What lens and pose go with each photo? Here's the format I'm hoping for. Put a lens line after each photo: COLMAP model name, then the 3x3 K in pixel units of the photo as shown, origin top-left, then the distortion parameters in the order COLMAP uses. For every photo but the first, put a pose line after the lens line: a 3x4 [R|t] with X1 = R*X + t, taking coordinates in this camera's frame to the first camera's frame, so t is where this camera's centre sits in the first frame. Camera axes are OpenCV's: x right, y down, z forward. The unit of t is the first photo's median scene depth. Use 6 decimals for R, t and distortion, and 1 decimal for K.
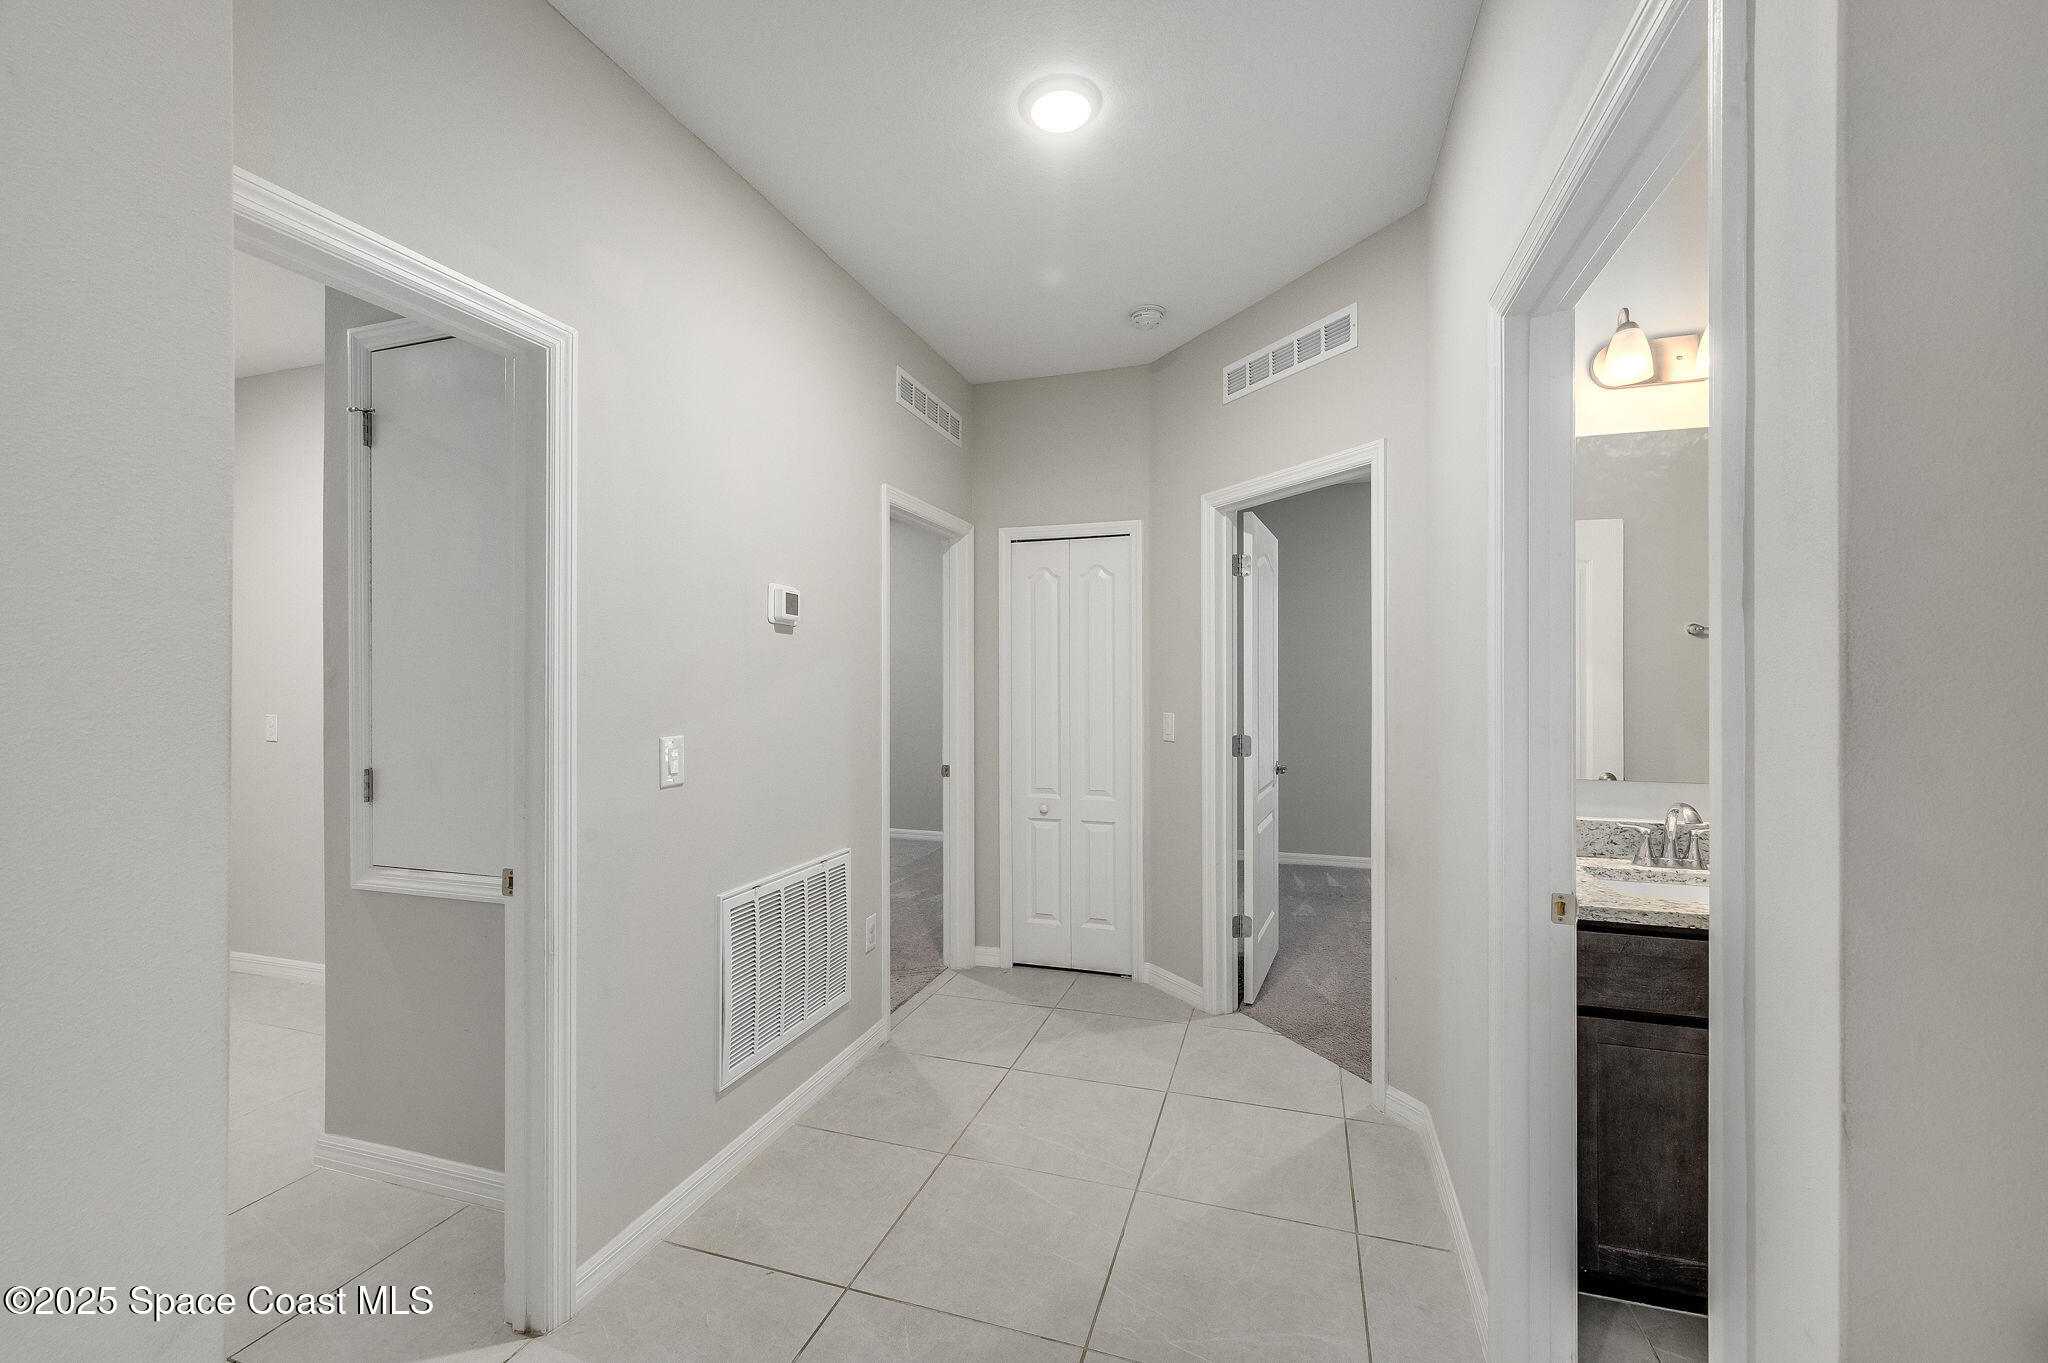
lens RADIAL K [[813.5, 0, 1024.2], [0, 813.5, 691.9], [0, 0, 1]] dist [0.000960, -0.000399]
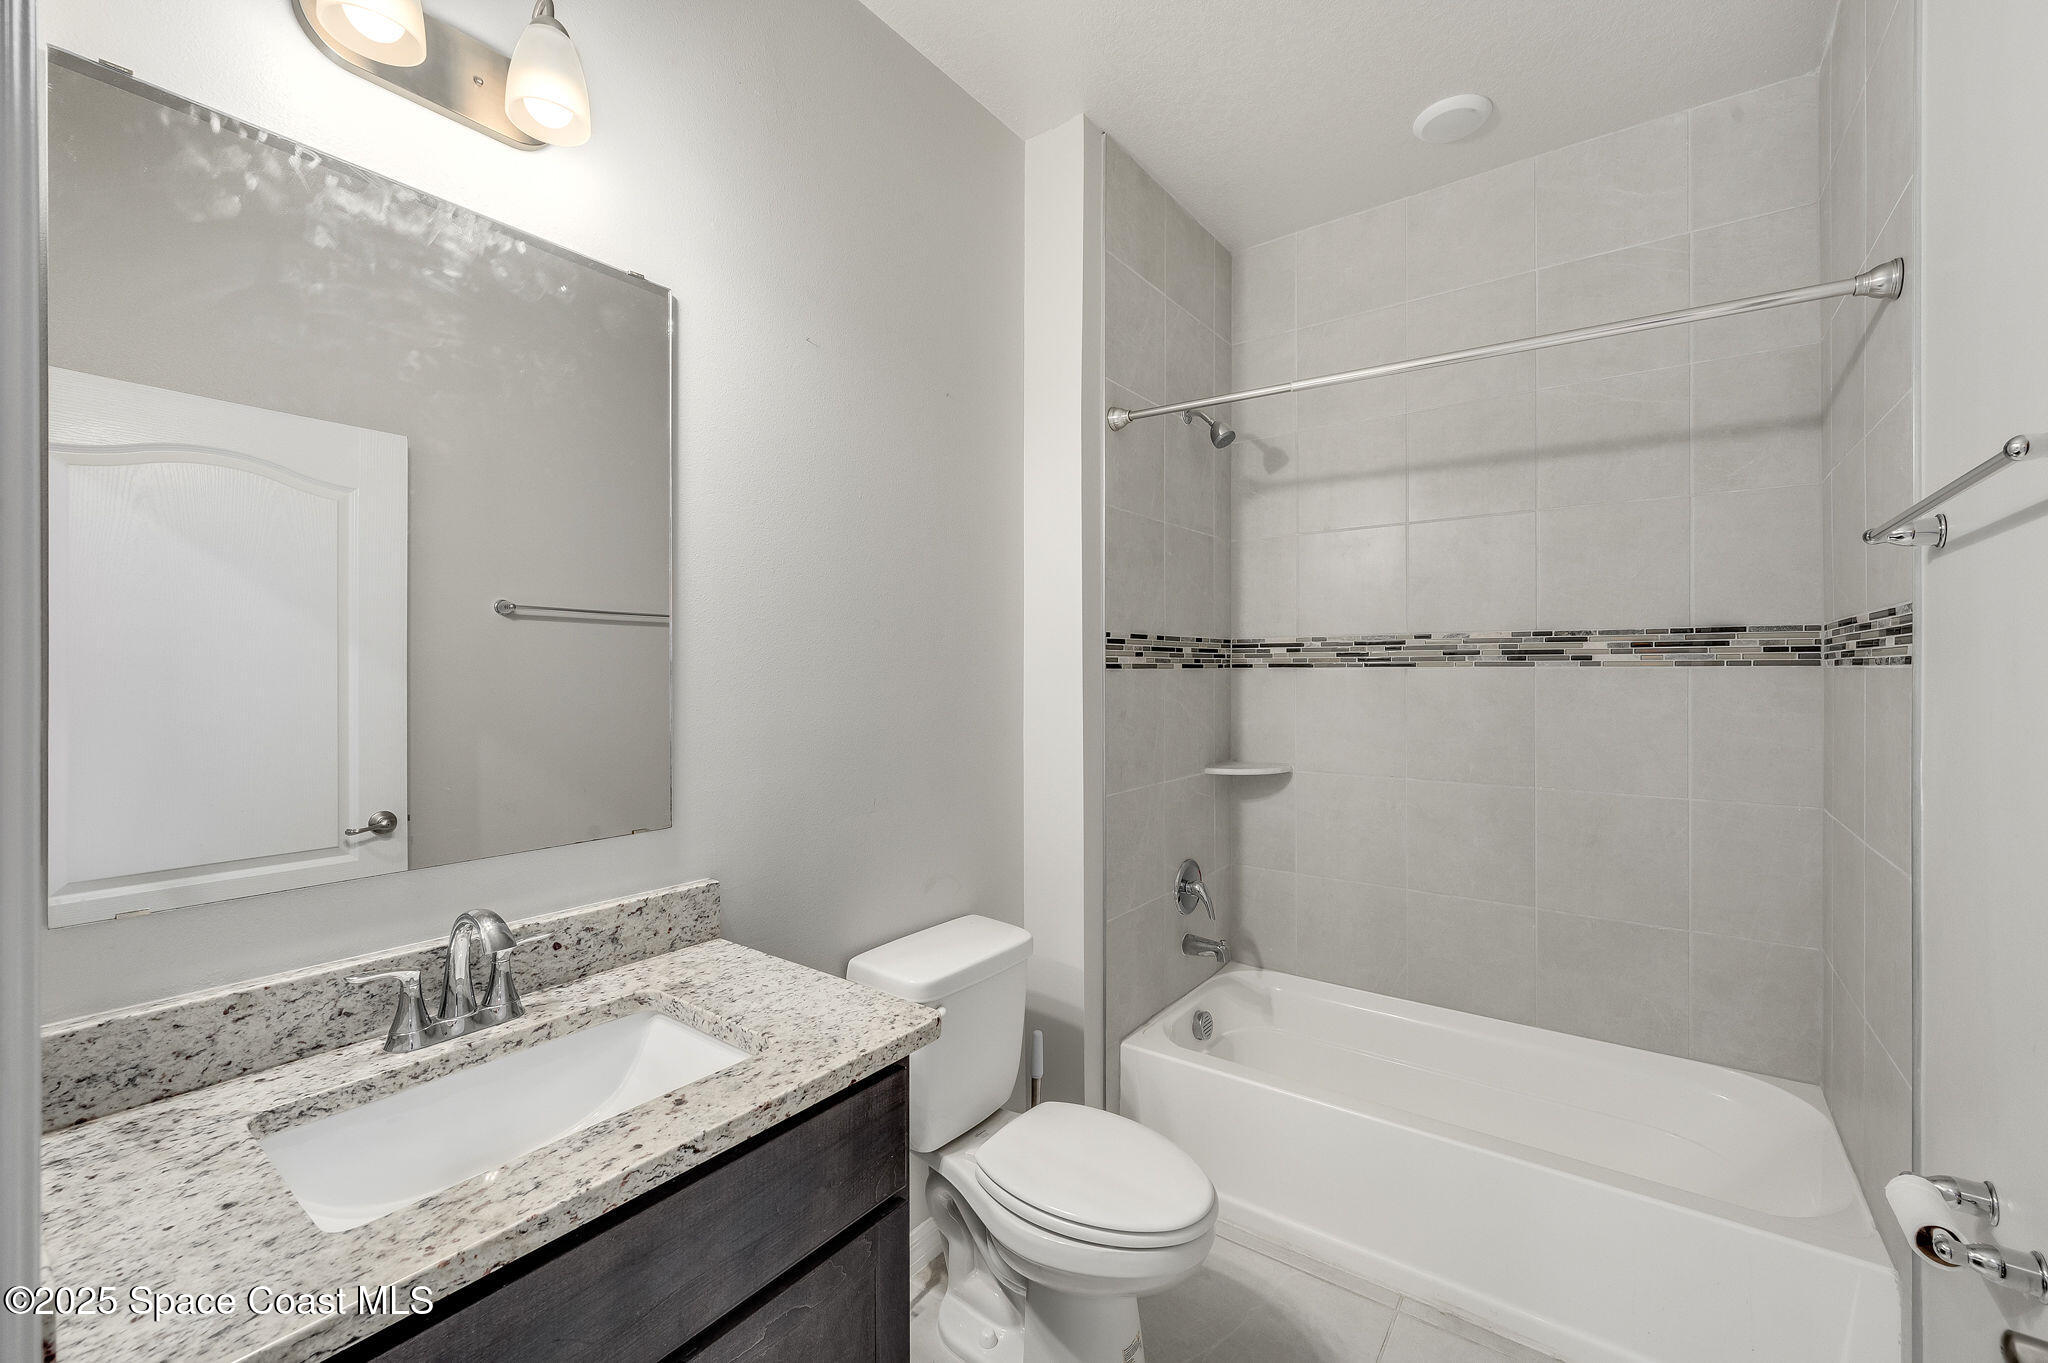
lens RADIAL K [[813.5, 0, 1028.6], [0, 813.5, 683.1], [0, 0, 1]] dist [0.000960, -0.000399]
pose [[0.307309, 0.004590, 0.951599, 0.408691], [0.001471, 0.999985, -0.005299, -0.005087], [-0.951609, 0.003028, 0.307297, 0.491227]]
